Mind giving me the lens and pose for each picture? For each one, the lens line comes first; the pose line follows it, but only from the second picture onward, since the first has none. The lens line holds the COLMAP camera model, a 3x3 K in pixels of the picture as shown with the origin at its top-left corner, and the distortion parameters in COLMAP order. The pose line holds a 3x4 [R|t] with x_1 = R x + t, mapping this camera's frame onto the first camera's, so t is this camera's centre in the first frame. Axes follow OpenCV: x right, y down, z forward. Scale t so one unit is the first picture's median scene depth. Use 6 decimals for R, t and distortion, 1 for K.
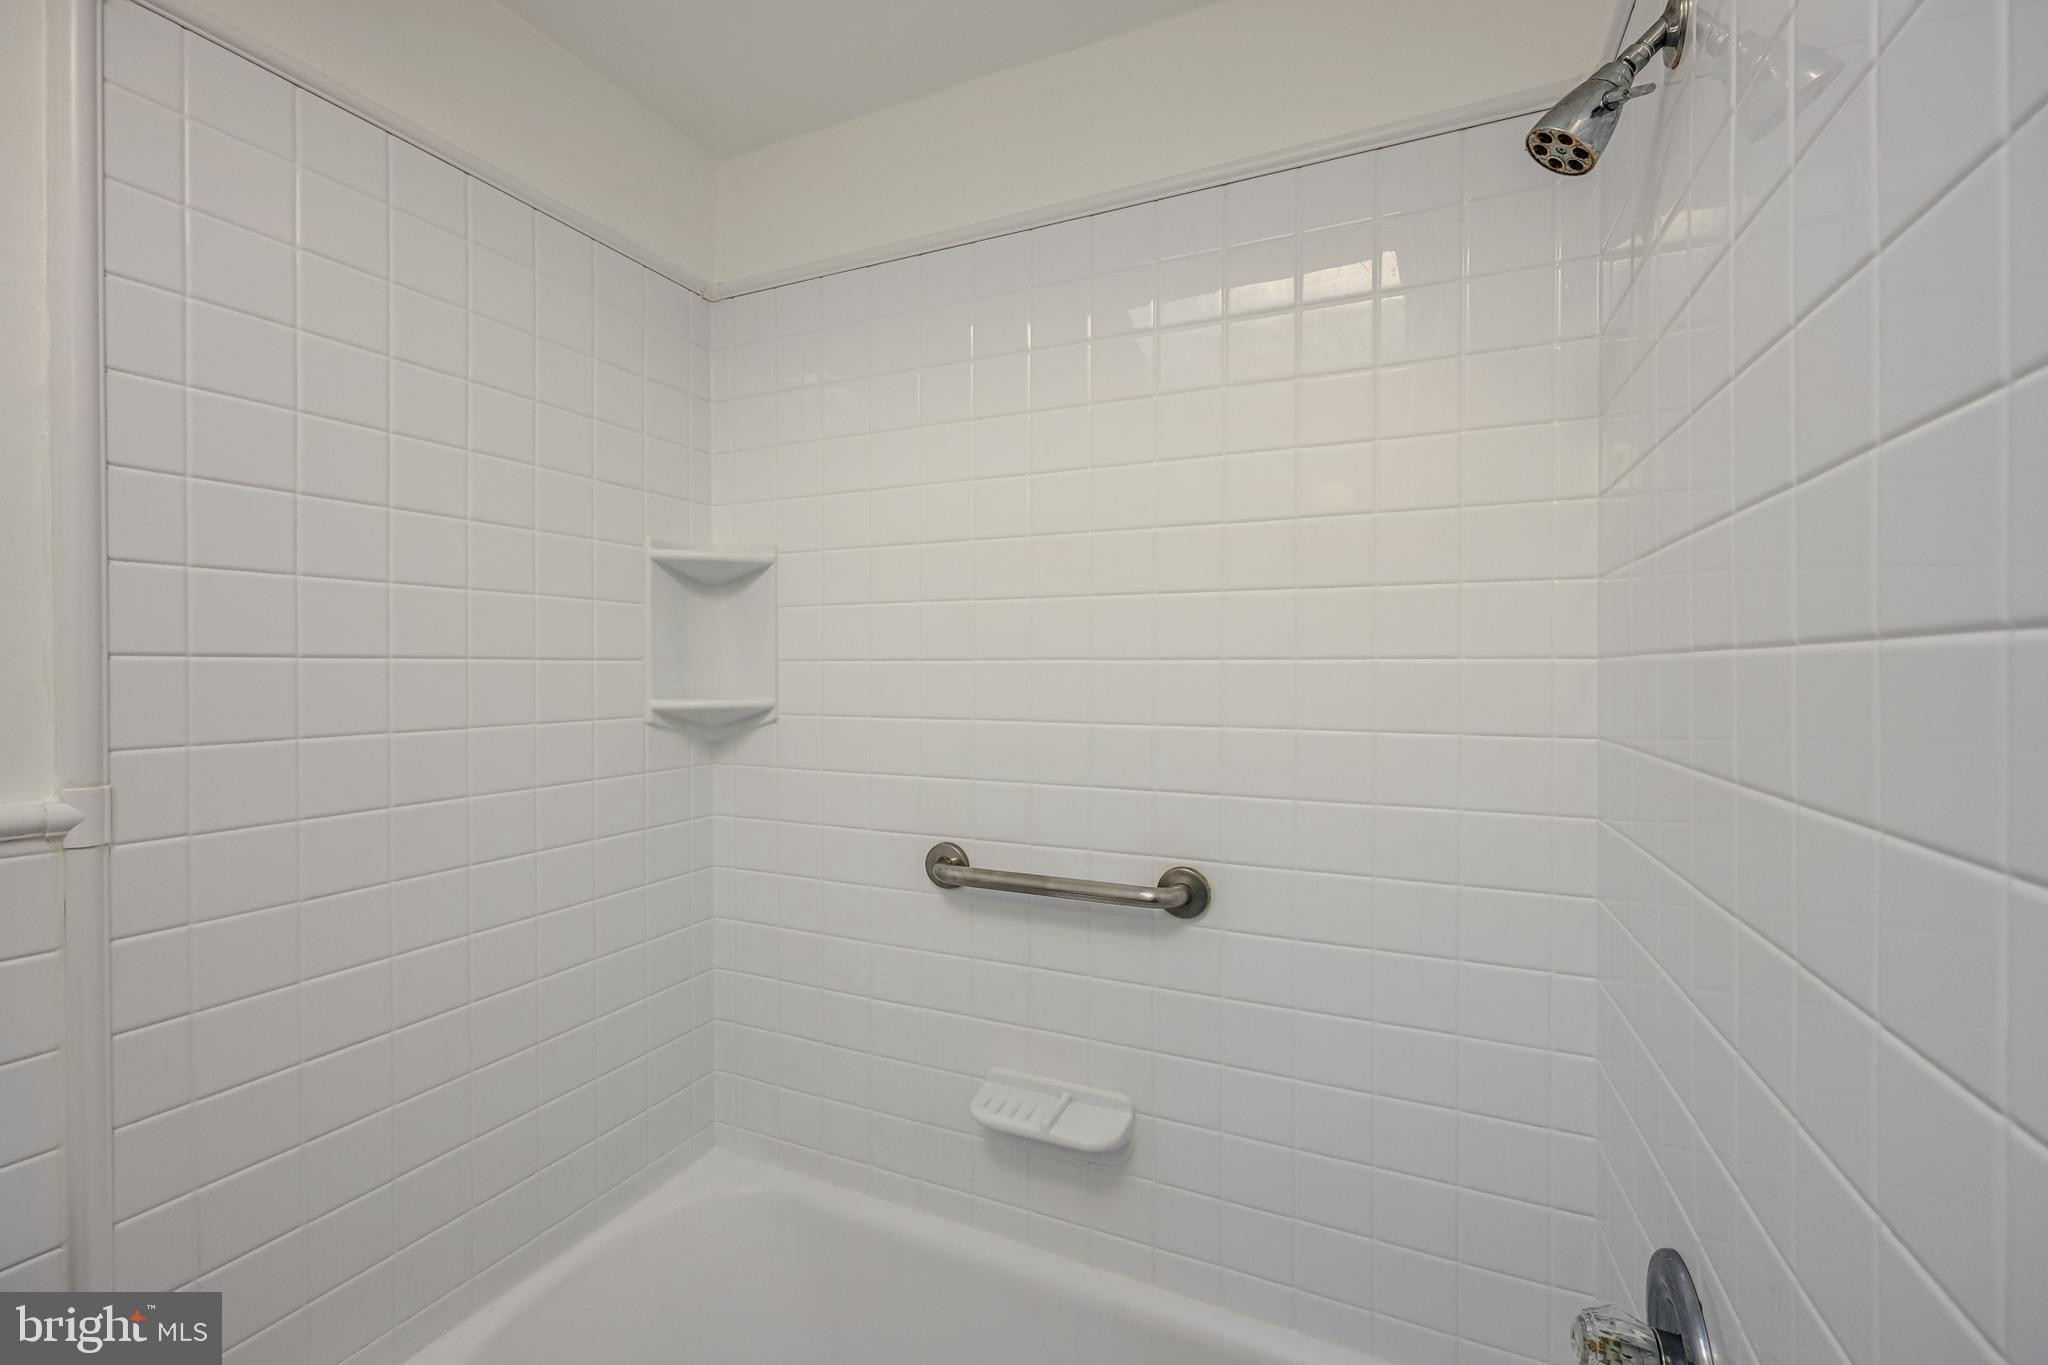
lens RADIAL K [[812.2, 0, 1038.8], [0, 812.2, 672.8], [0, 0, 1]] dist [-0.014970, -0.000768]
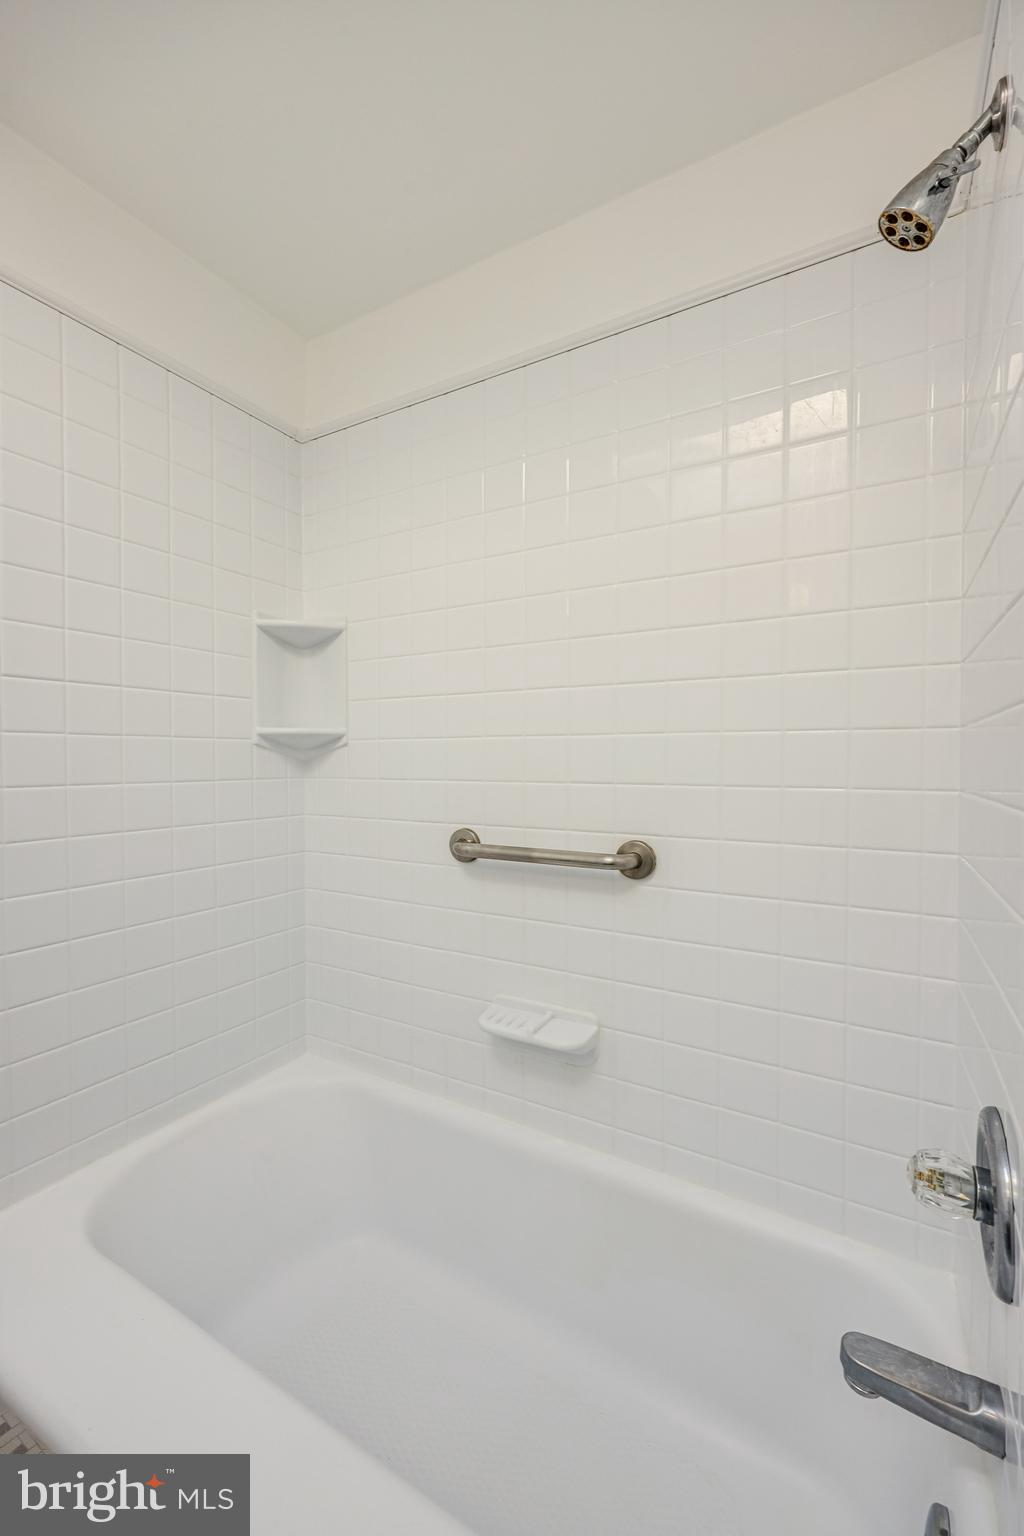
lens RADIAL K [[609.2, 0, 523.0], [0, 609.2, 764.5], [0, 0, 1]] dist [-0.014970, -0.000768]
pose [[0.995383, -0.002828, -0.095939, 0.089424], [0.004379, 0.999863, 0.015958, 0.098005], [0.095880, -0.016304, 0.995259, 0.005316]]
